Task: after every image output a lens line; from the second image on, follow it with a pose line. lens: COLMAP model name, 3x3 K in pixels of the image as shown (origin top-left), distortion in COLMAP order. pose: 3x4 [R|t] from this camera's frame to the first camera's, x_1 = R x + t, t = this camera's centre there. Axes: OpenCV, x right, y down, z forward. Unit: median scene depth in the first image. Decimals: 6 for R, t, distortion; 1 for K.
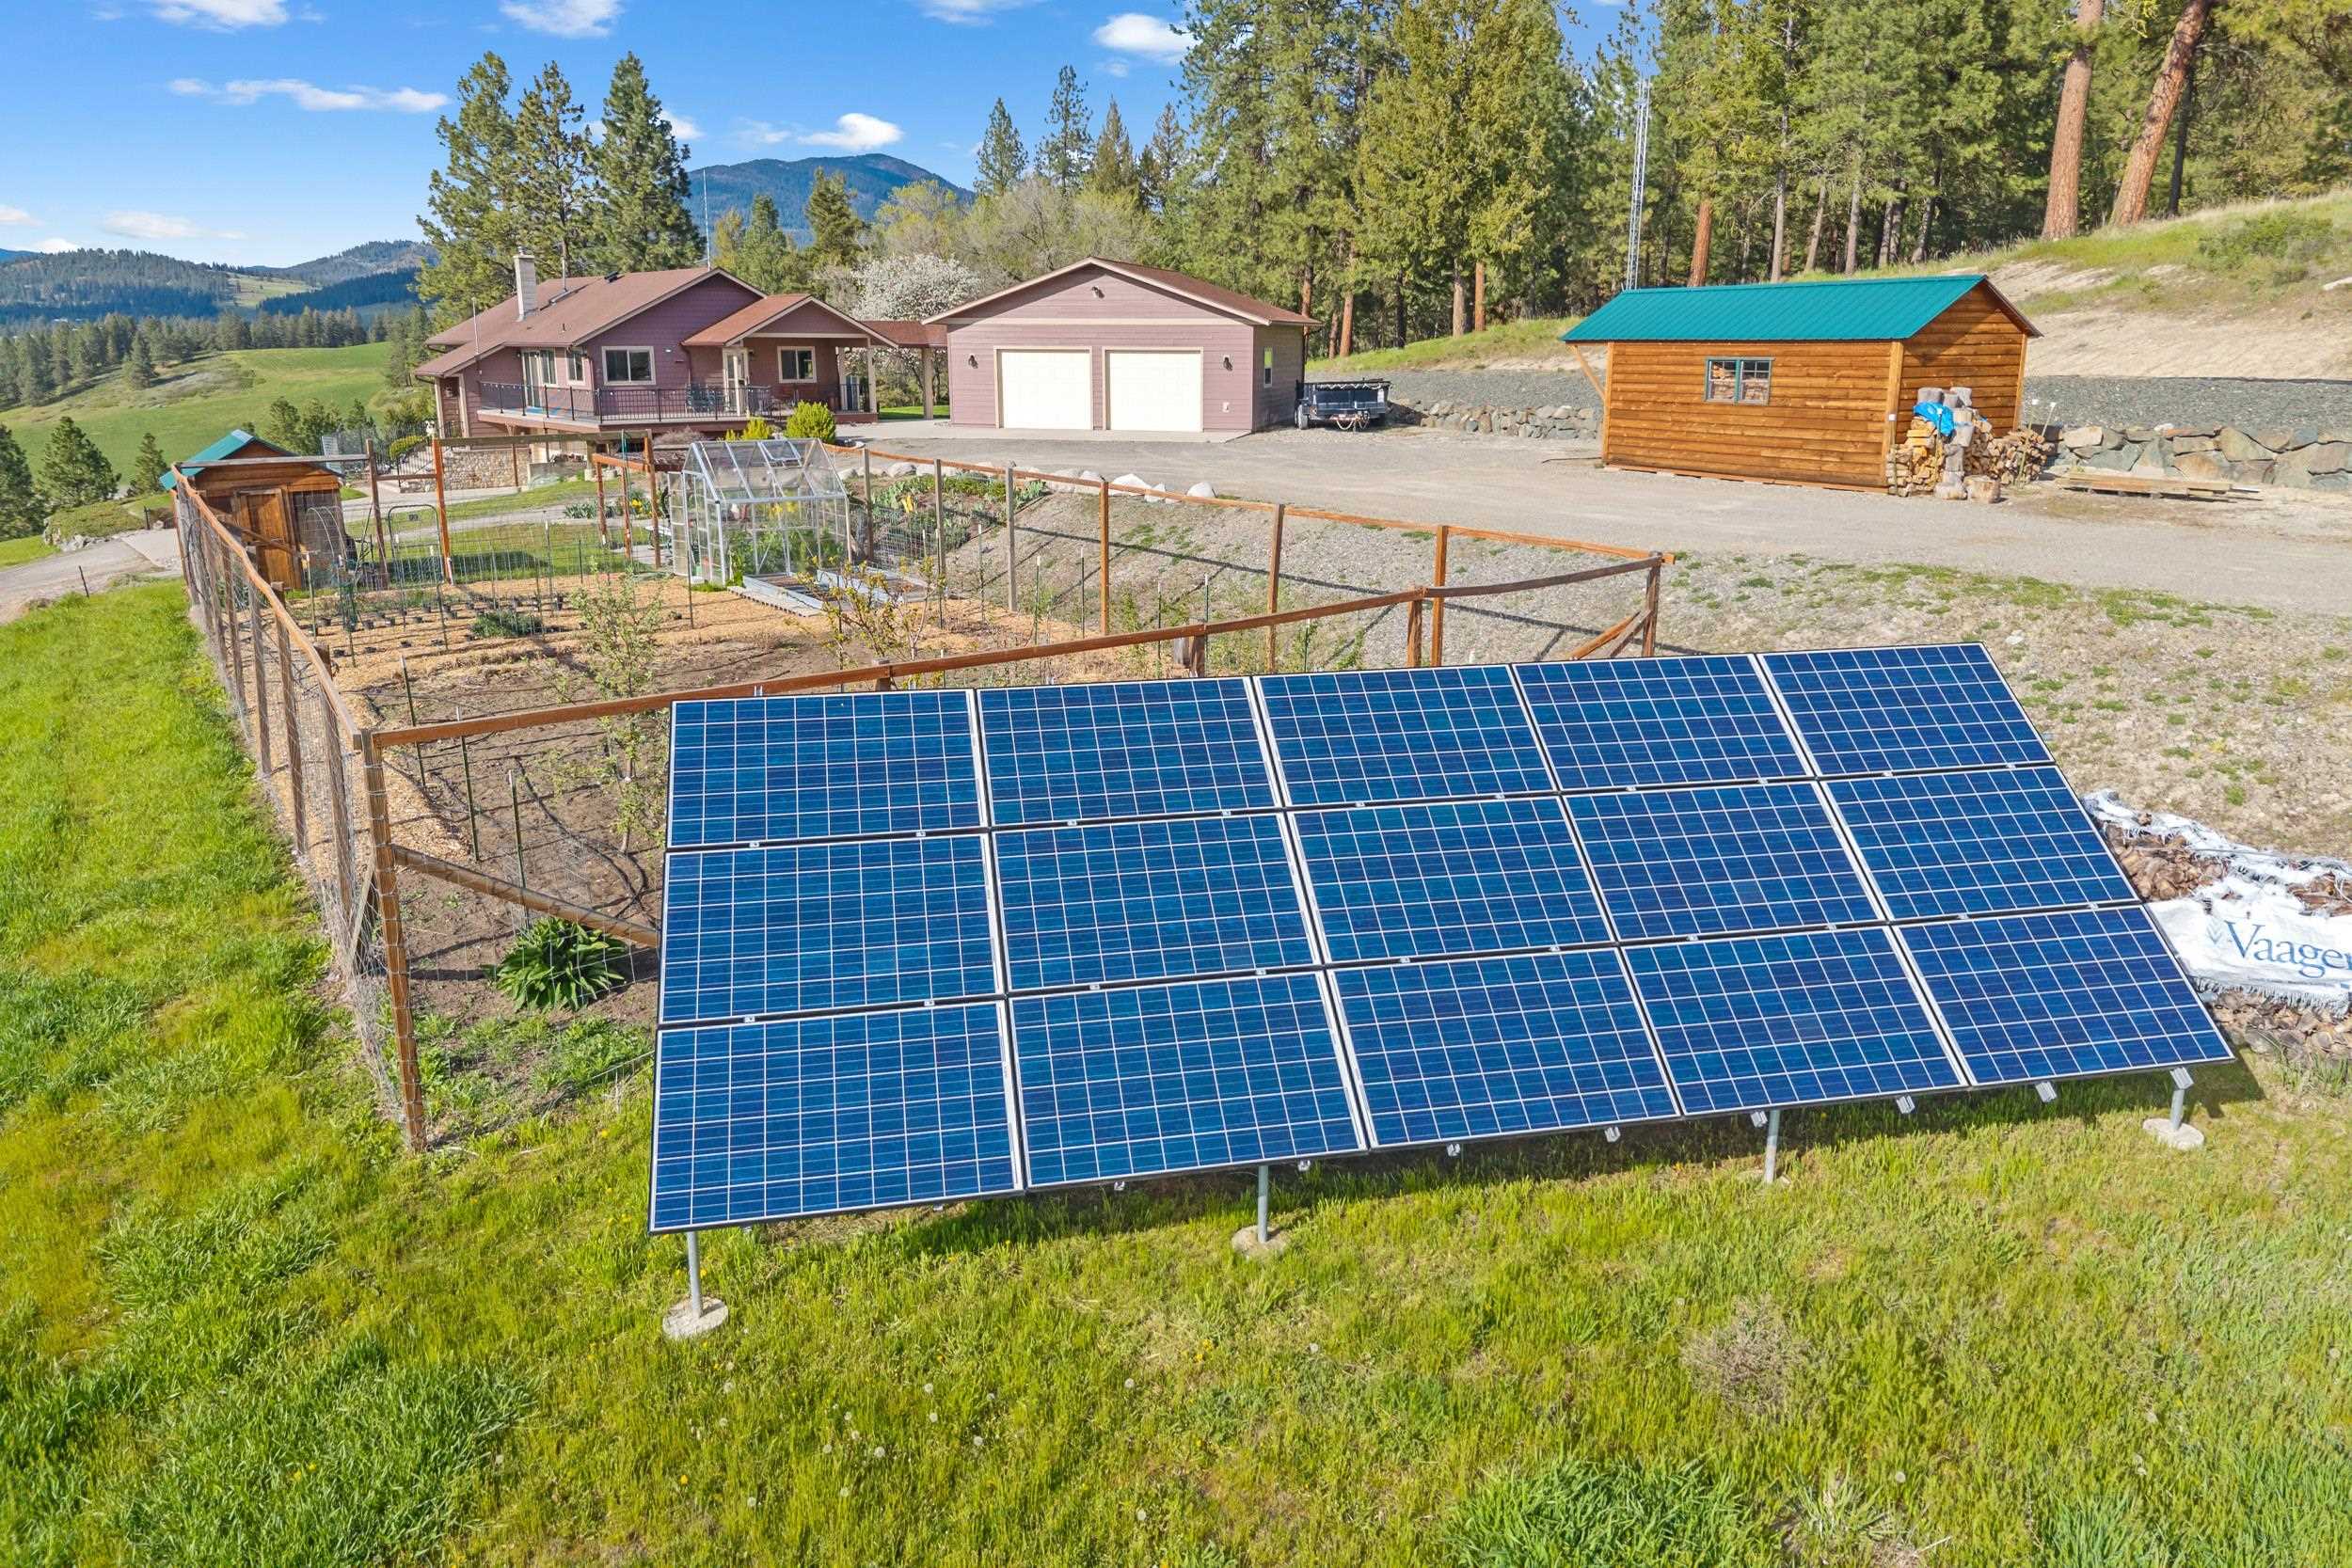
lens RADIAL K [[1586.5, 0, 1172.3], [0, 1586.5, 706.7], [0, 0, 1]] dist [-0.003093, 0.005749]
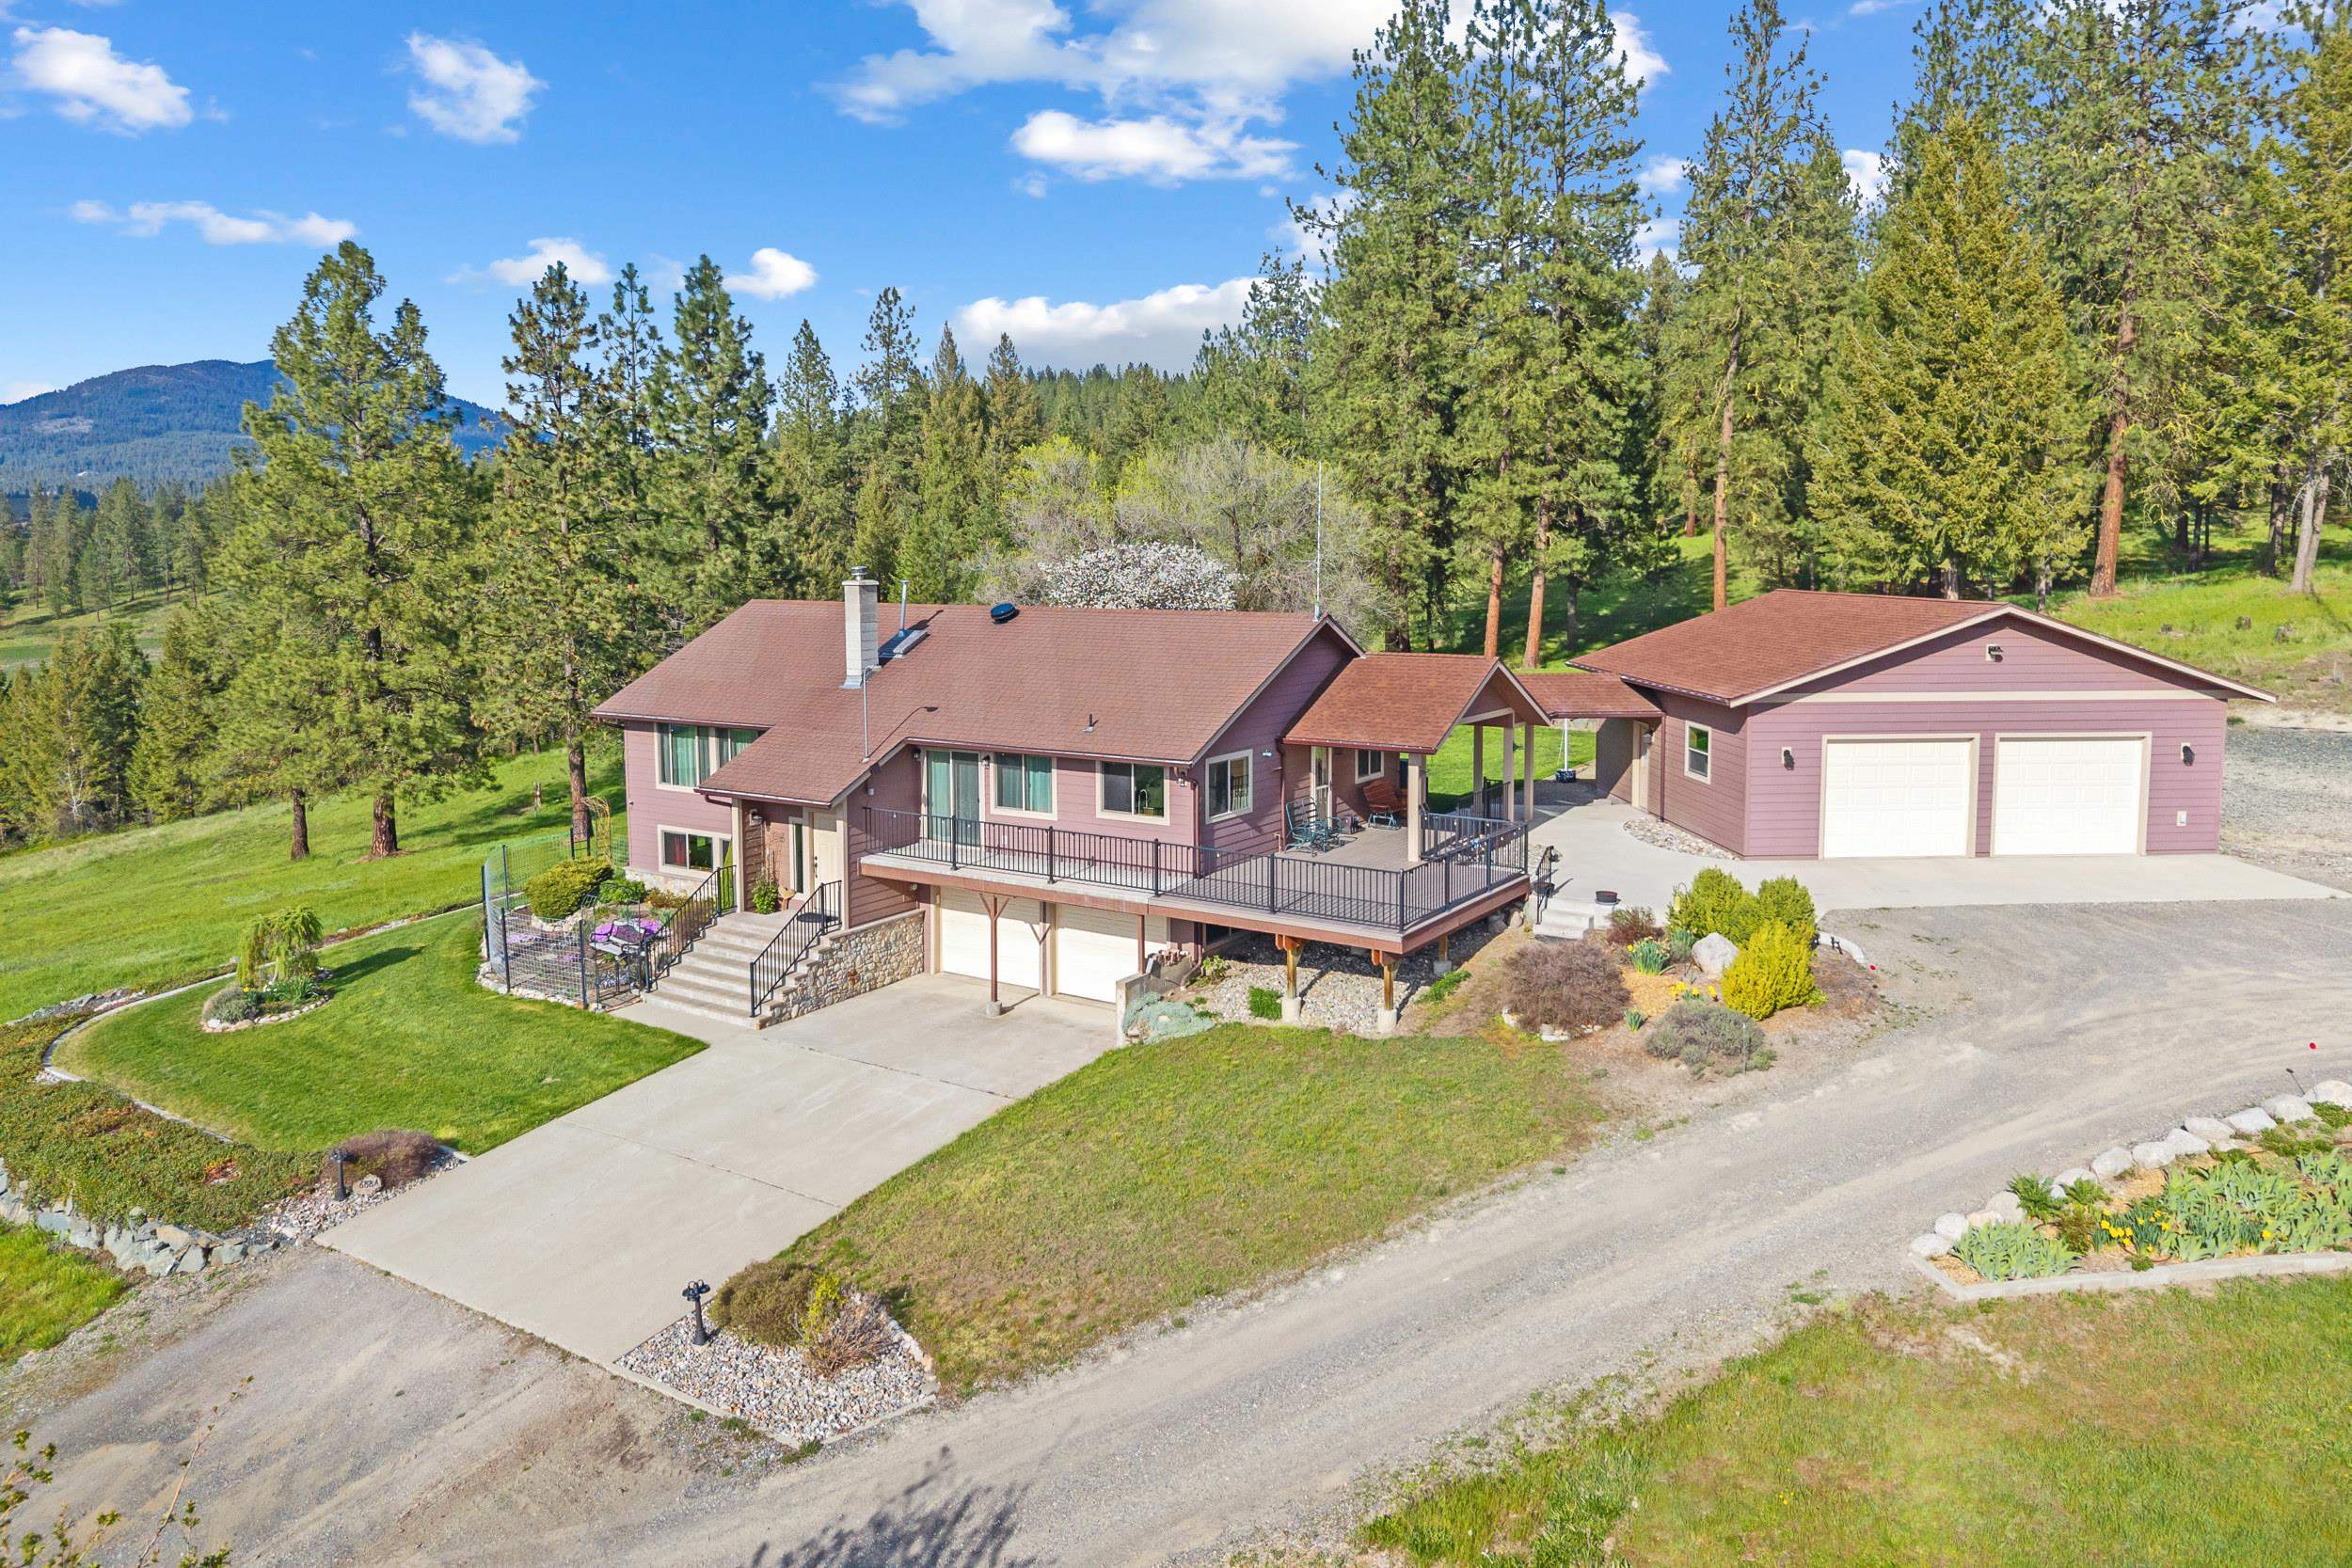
lens RADIAL K [[1586.5, 0, 1172.3], [0, 1586.5, 706.7], [0, 0, 1]] dist [-0.003093, 0.005749]
pose [[0.948725, -0.039261, 0.313655, -0.540035], [0.078998, 0.990219, -0.115002, -0.177235], [-0.306072, 0.133884, 0.942547, 0.450940]]
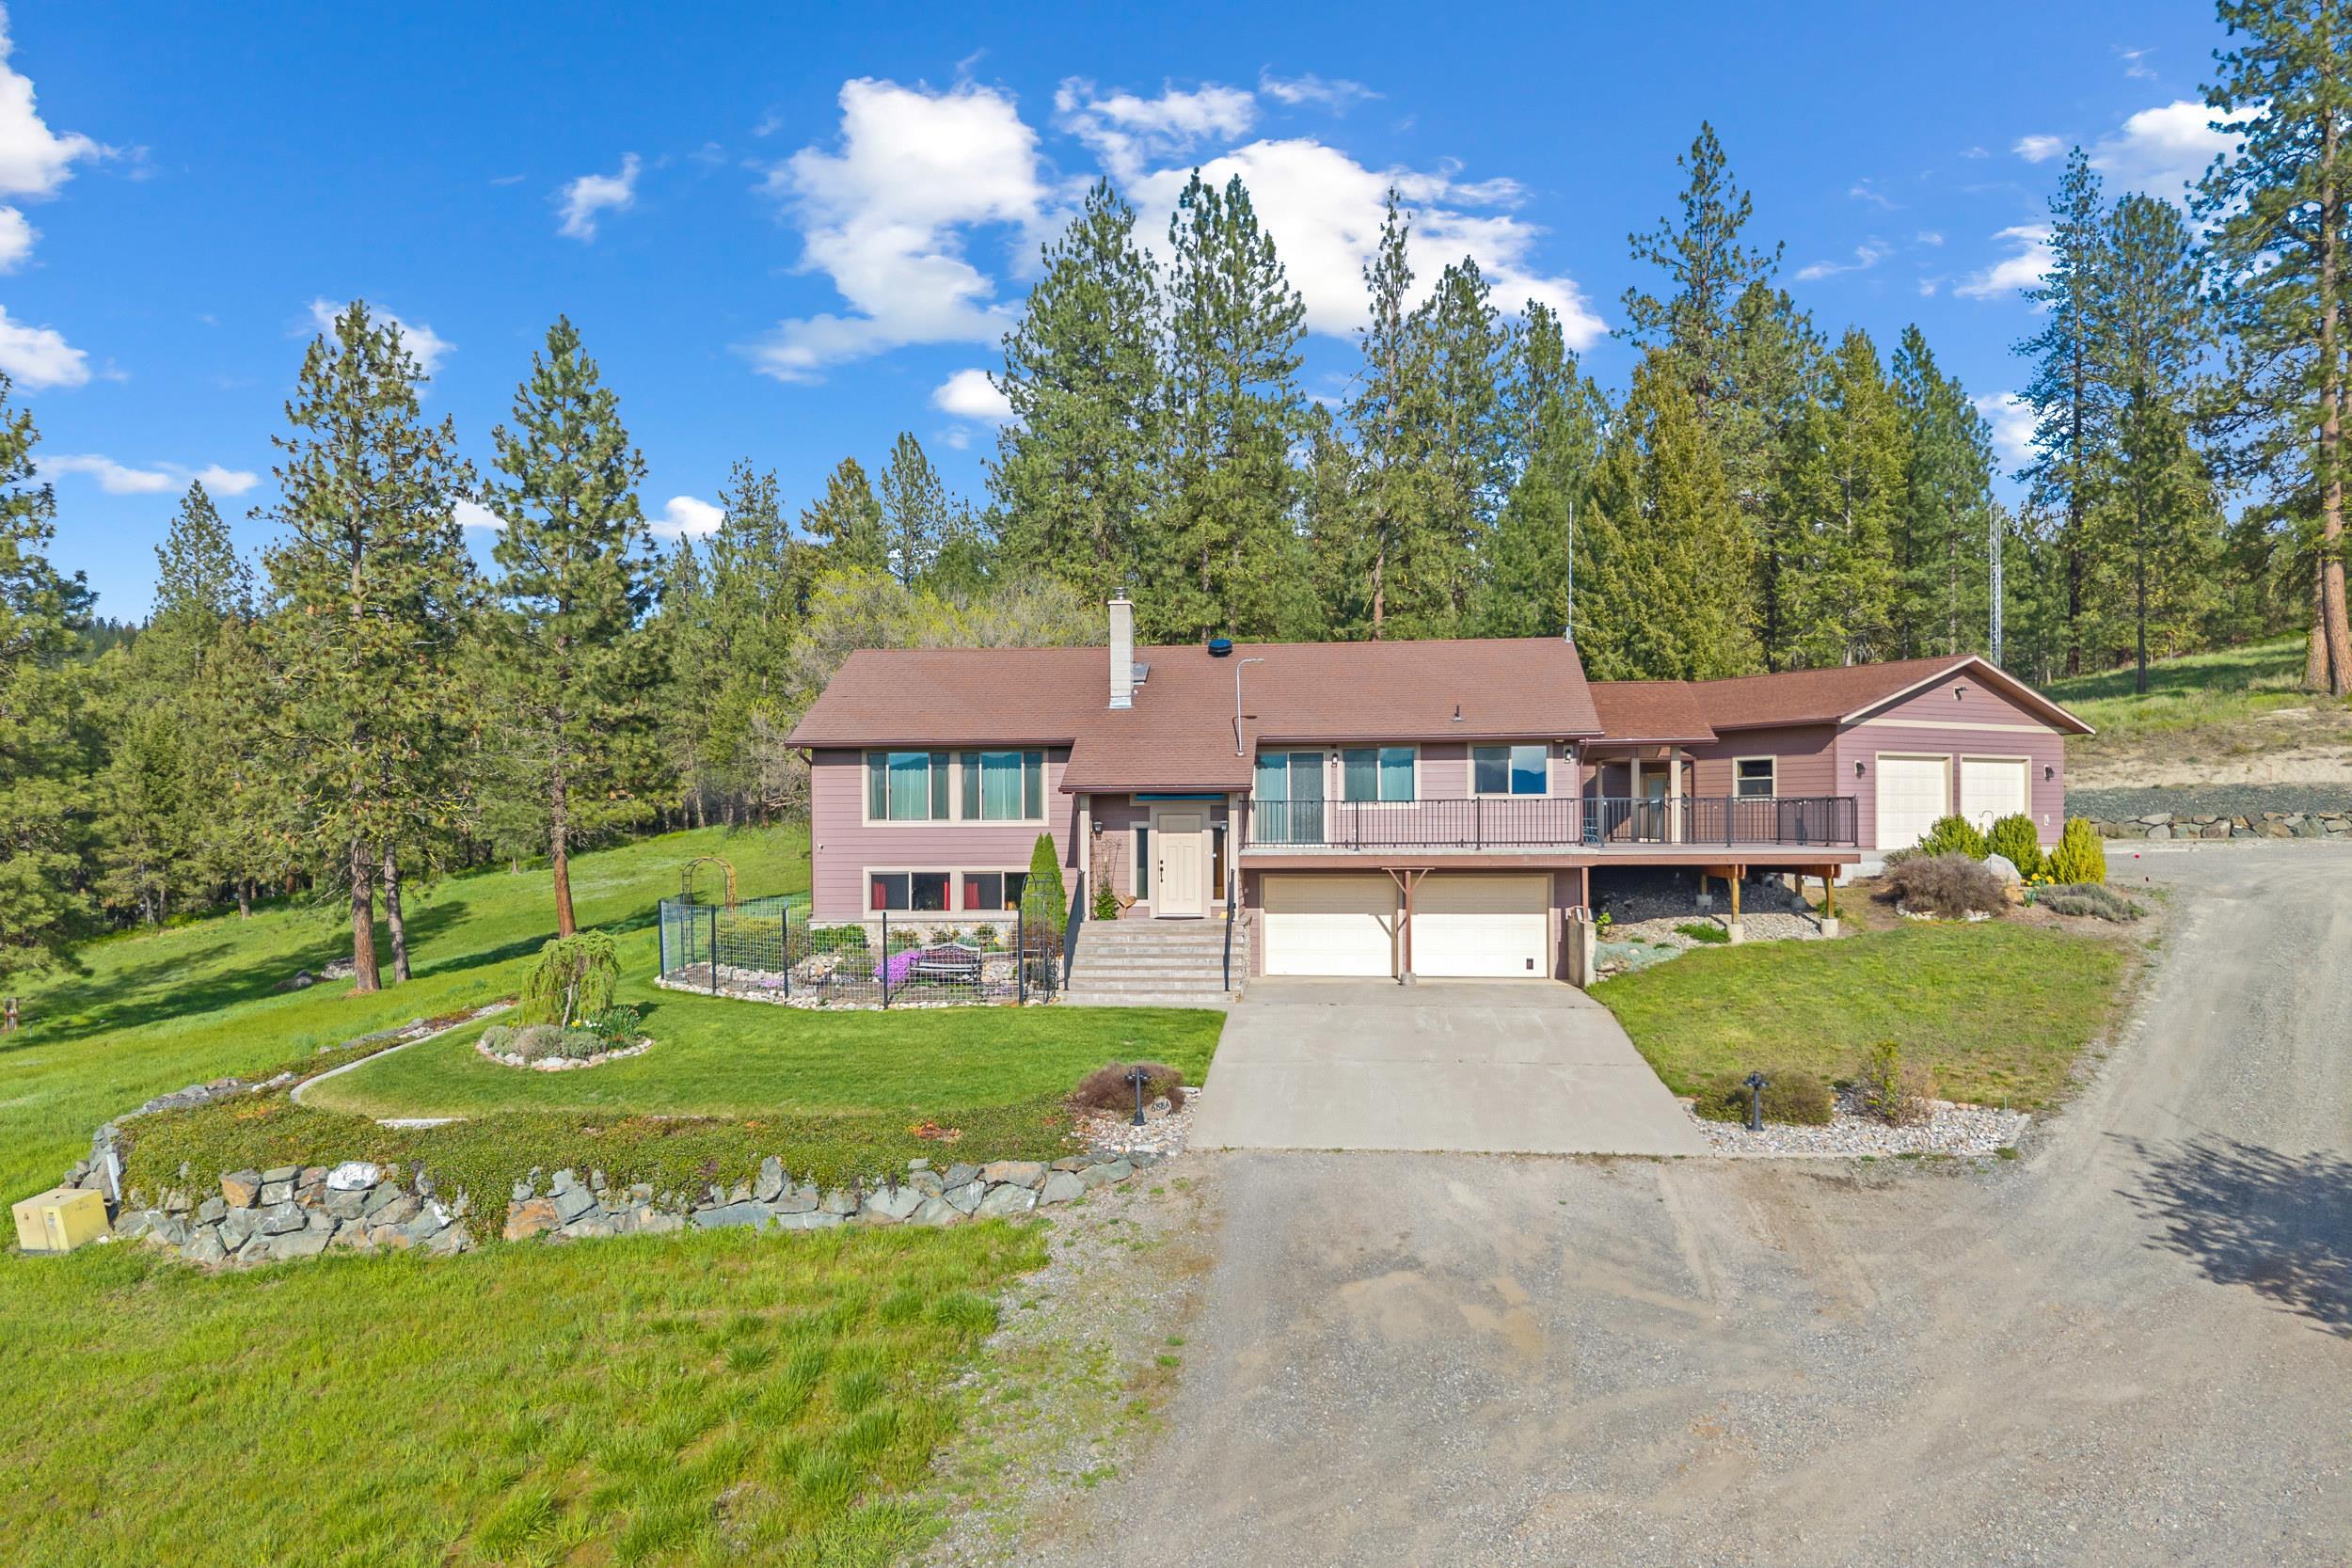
lens RADIAL K [[1586.5, 0, 1172.3], [0, 1586.5, 706.7], [0, 0, 1]] dist [-0.003093, 0.005749]
pose [[0.706843, 0.042143, 0.706114, -0.920694], [0.166624, 0.960215, -0.224104, -0.119198], [-0.687465, 0.276062, 0.671700, 0.657339]]
